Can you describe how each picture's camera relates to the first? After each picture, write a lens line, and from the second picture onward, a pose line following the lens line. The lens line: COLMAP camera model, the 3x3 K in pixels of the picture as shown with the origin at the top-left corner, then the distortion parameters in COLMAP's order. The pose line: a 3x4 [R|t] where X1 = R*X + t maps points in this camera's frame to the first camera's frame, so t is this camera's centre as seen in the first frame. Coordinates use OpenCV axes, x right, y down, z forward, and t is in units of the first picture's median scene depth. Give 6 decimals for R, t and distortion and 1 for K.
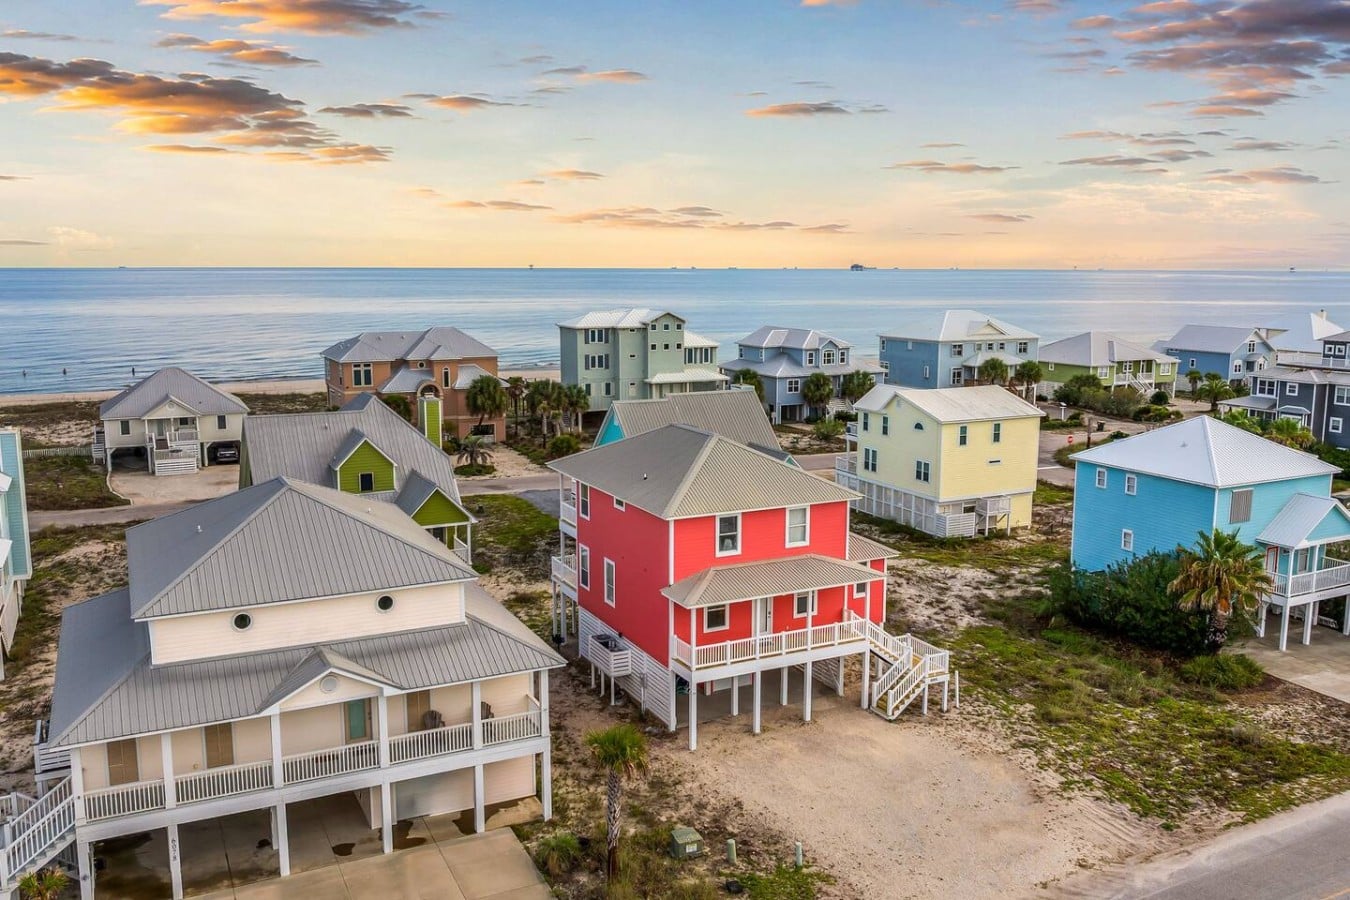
lens RADIAL K [[1124.2, 0, 681.7], [0, 1124.2, 433.8], [0, 0, 1]] dist [-0.002558, -0.051452]
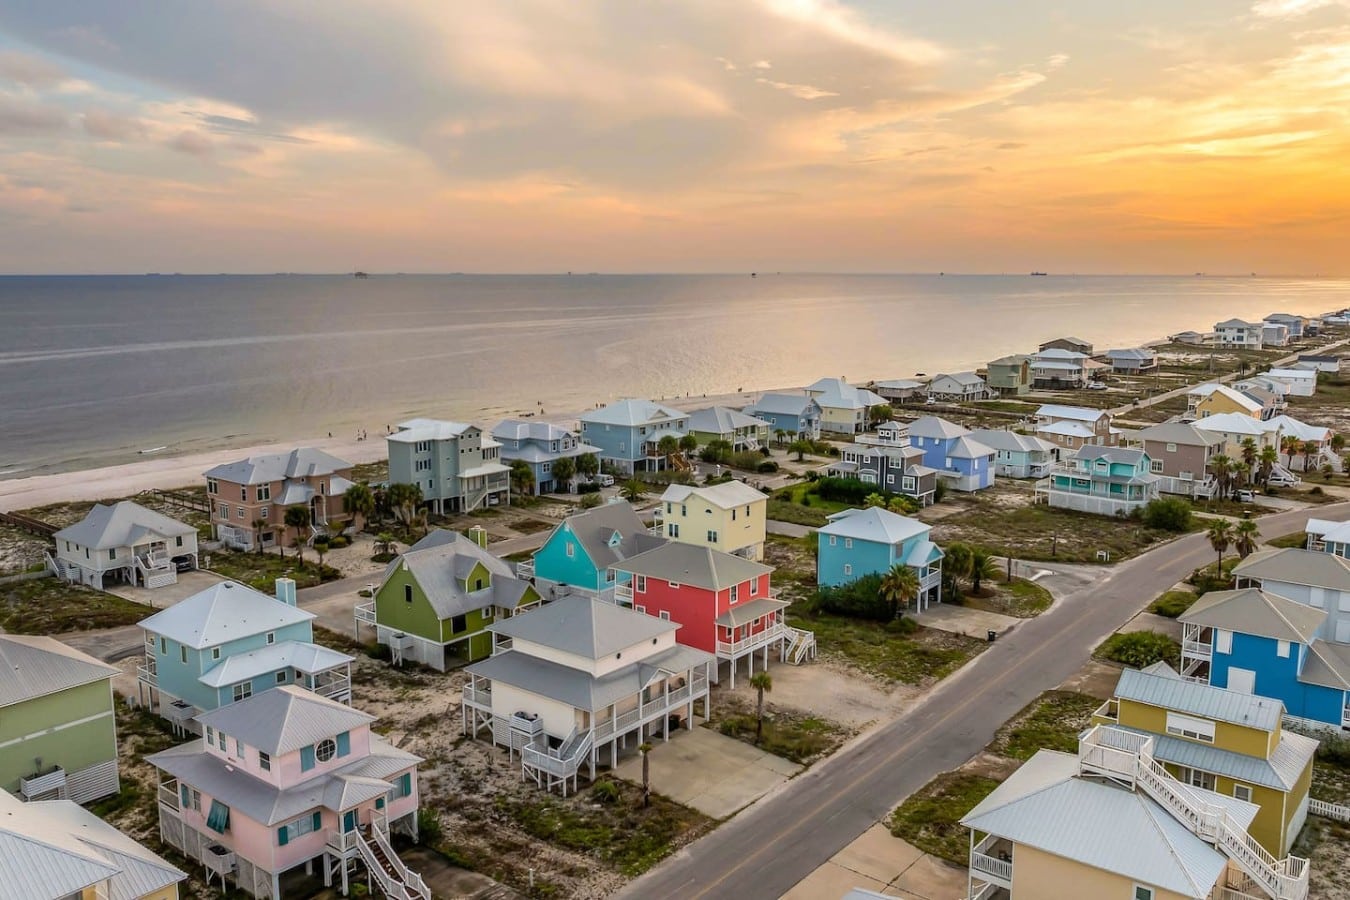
lens RADIAL K [[1124.2, 0, 681.7], [0, 1124.2, 433.8], [0, 0, 1]] dist [-0.002558, -0.051452]
pose [[0.906663, -0.062246, 0.417237, -0.679949], [0.063728, 0.997913, 0.010394, -0.182689], [-0.417013, 0.017166, 0.908738, -0.712541]]
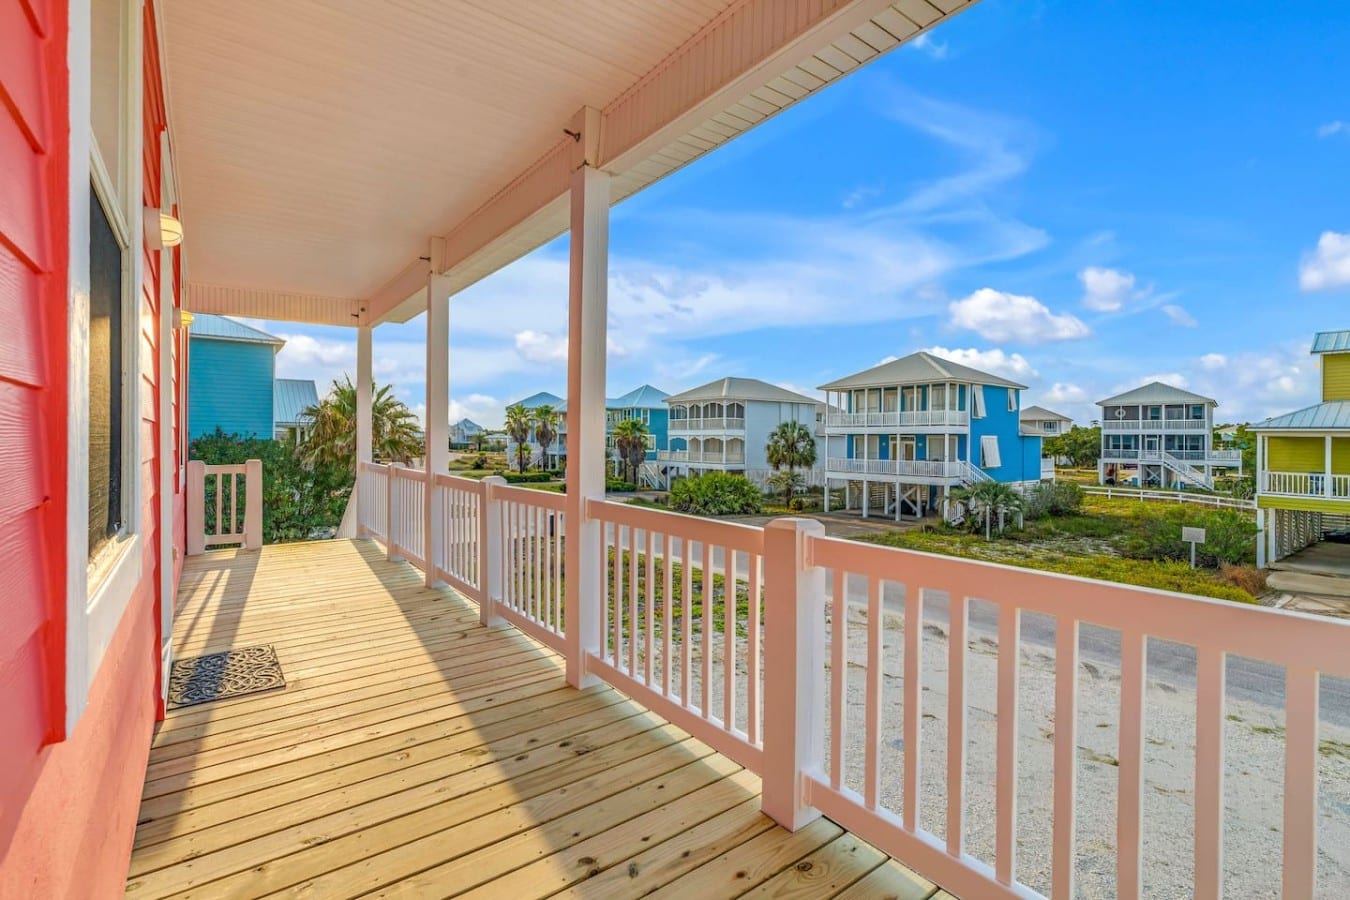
lens RADIAL K [[621.0, 0, 668.7], [0, 621.0, 442.9], [0, 0, 1]] dist [0.001008, -0.000049]
pose [[-0.172808, -0.010800, 0.984896, -0.003639], [0.138204, 0.989782, 0.035102, 0.116679], [-0.975211, 0.142182, -0.169549, 0.685014]]
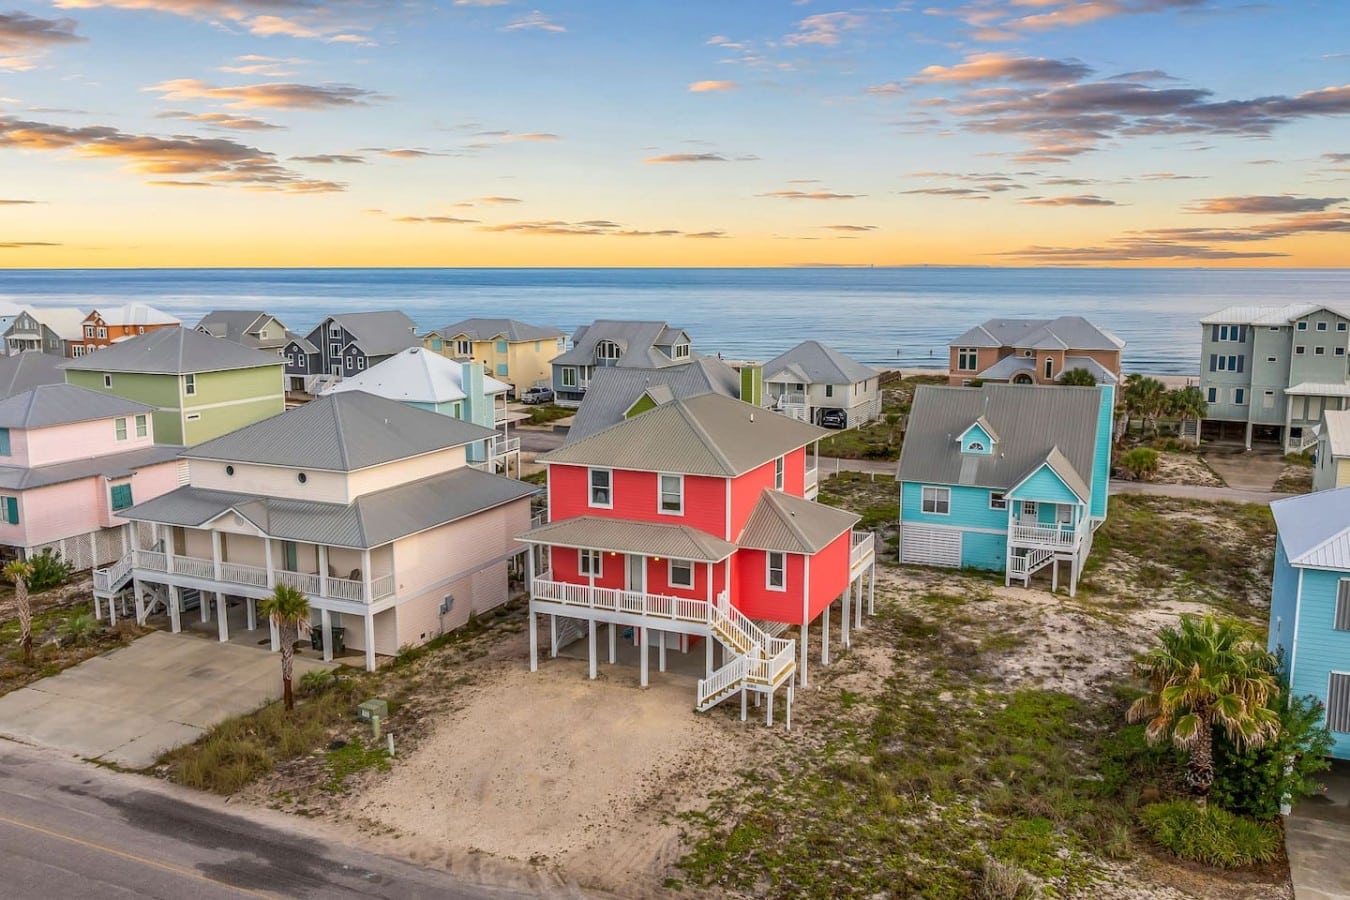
lens RADIAL K [[1124.2, 0, 681.7], [0, 1124.2, 433.8], [0, 0, 1]] dist [-0.002558, -0.051452]
pose [[0.627918, 0.112318, -0.770132, 0.619292], [-0.112577, 0.992233, 0.052921, -0.017329], [0.770094, 0.053469, 0.635686, 0.265656]]
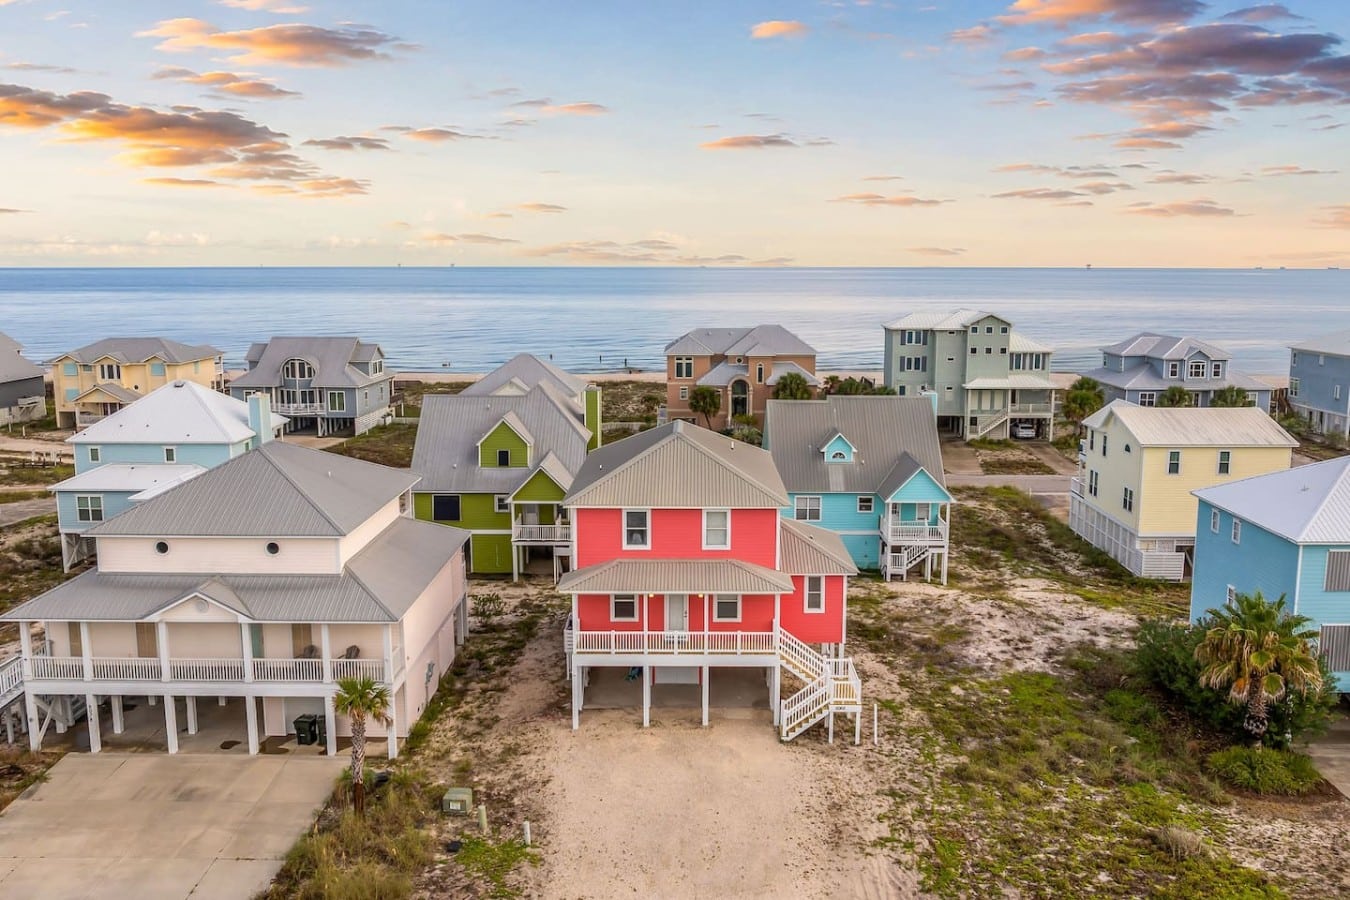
lens RADIAL K [[1124.2, 0, 681.7], [0, 1124.2, 433.8], [0, 0, 1]] dist [-0.002558, -0.051452]
pose [[0.886982, 0.066649, -0.456970, 0.372864], [-0.066496, 0.997651, 0.016436, -0.011365], [0.456992, 0.015808, 0.889330, 0.073781]]
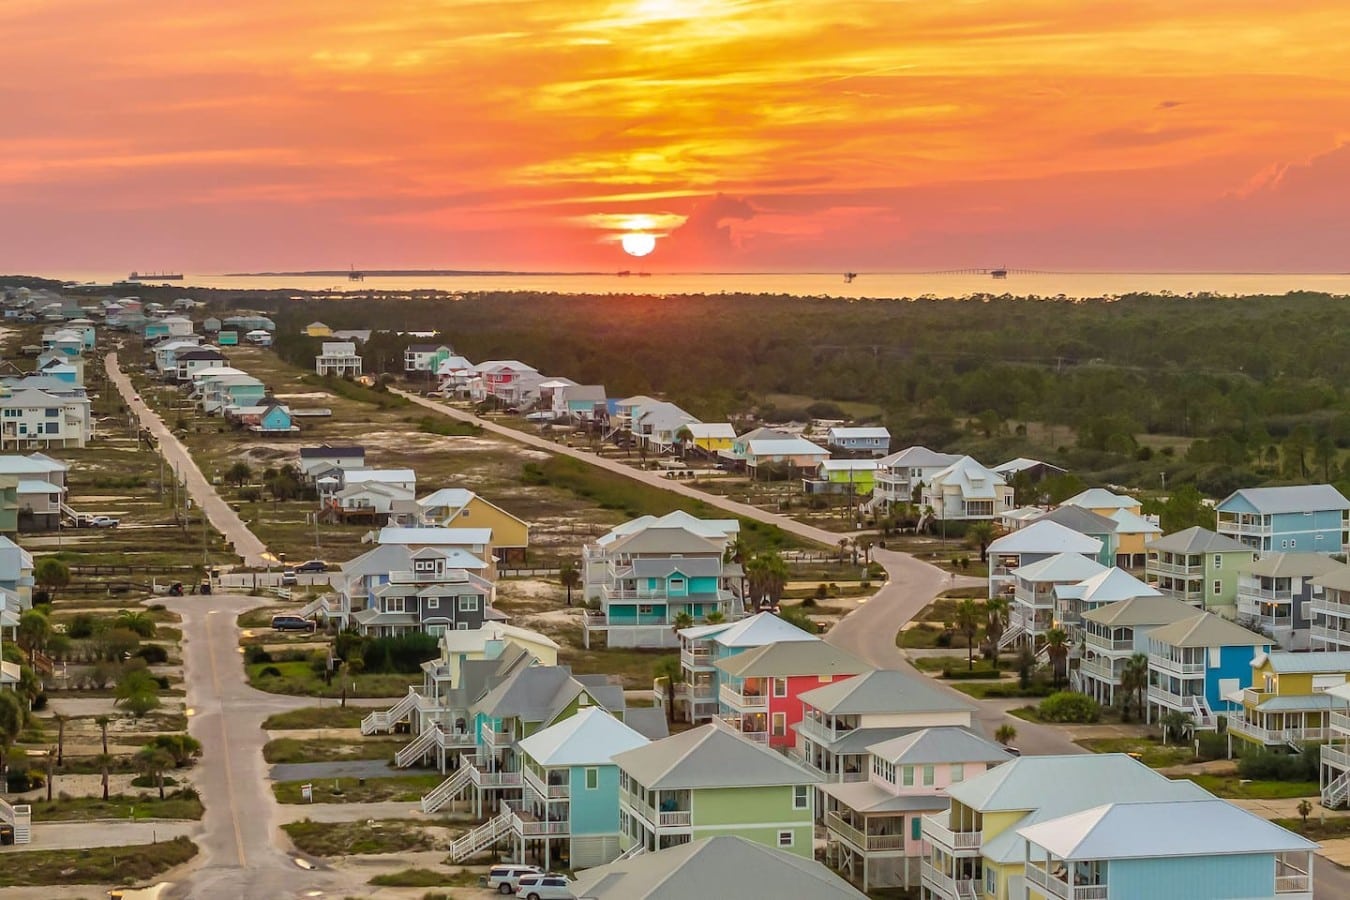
lens RADIAL K [[3178.0, 0, 675.0], [0, 3178.0, 450.0], [0, 0, 1]] dist [-0.006114, 0.148362]
pose [[0.260171, -0.058994, 0.963759, -4.081296], [0.145772, 0.989091, 0.021193, -0.367509], [-0.954496, 0.134975, 0.265932, -0.220925]]
